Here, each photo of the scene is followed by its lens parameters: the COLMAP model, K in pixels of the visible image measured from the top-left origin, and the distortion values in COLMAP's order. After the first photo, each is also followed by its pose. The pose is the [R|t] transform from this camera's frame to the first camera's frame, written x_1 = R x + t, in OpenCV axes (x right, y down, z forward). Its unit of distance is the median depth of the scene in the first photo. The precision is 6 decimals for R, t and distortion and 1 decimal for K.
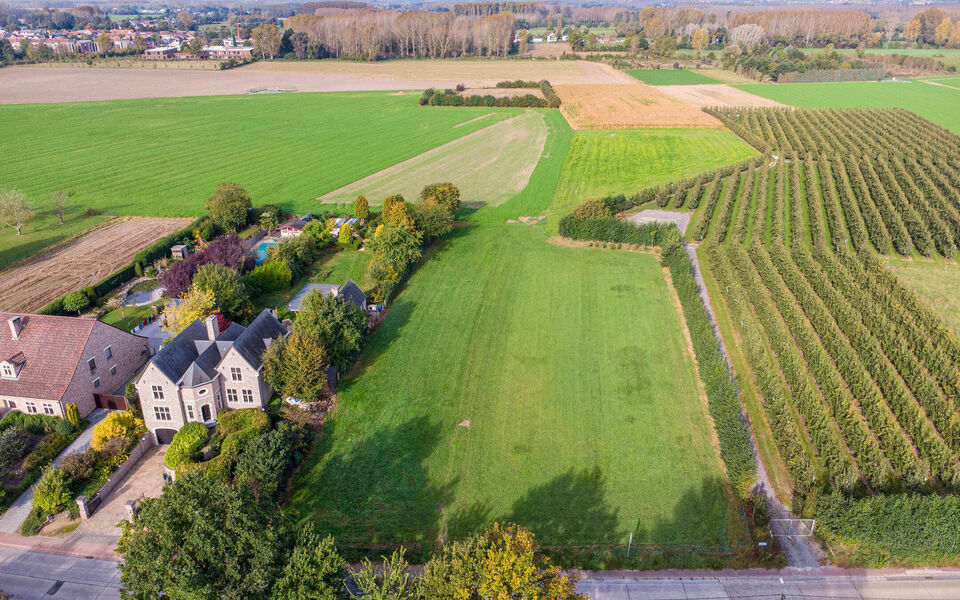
lens RADIAL K [[710.6, 0, 486.5], [0, 710.6, 262.6], [0, 0, 1]] dist [0.008507, -0.005934]
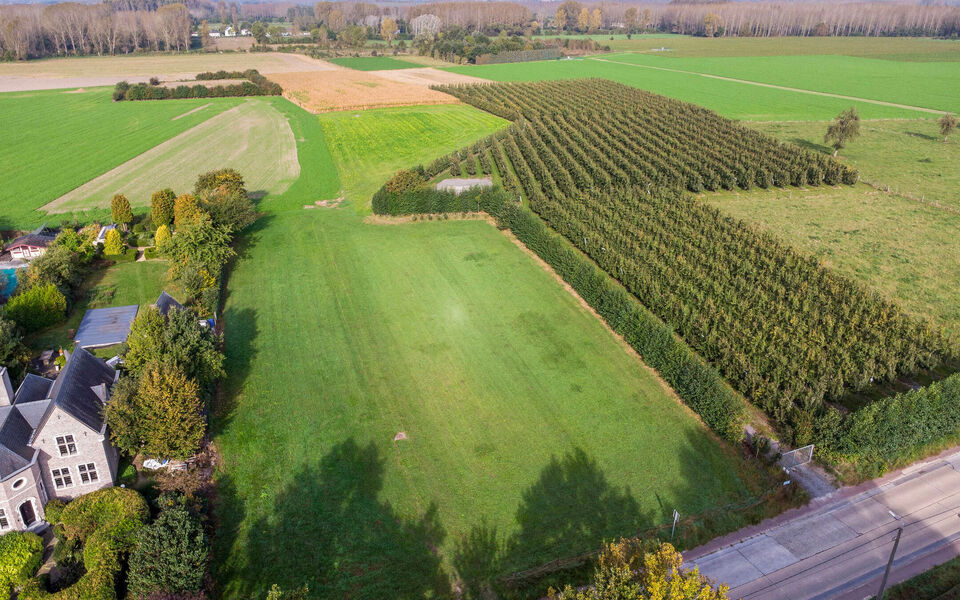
lens RADIAL K [[710.6, 0, 486.5], [0, 710.6, 262.6], [0, 0, 1]] dist [0.008507, -0.005934]
pose [[0.914570, -0.144665, 0.377668, -0.148576], [0.140824, 0.989308, 0.037930, 0.010720], [-0.379117, 0.018495, 0.925164, 0.150463]]
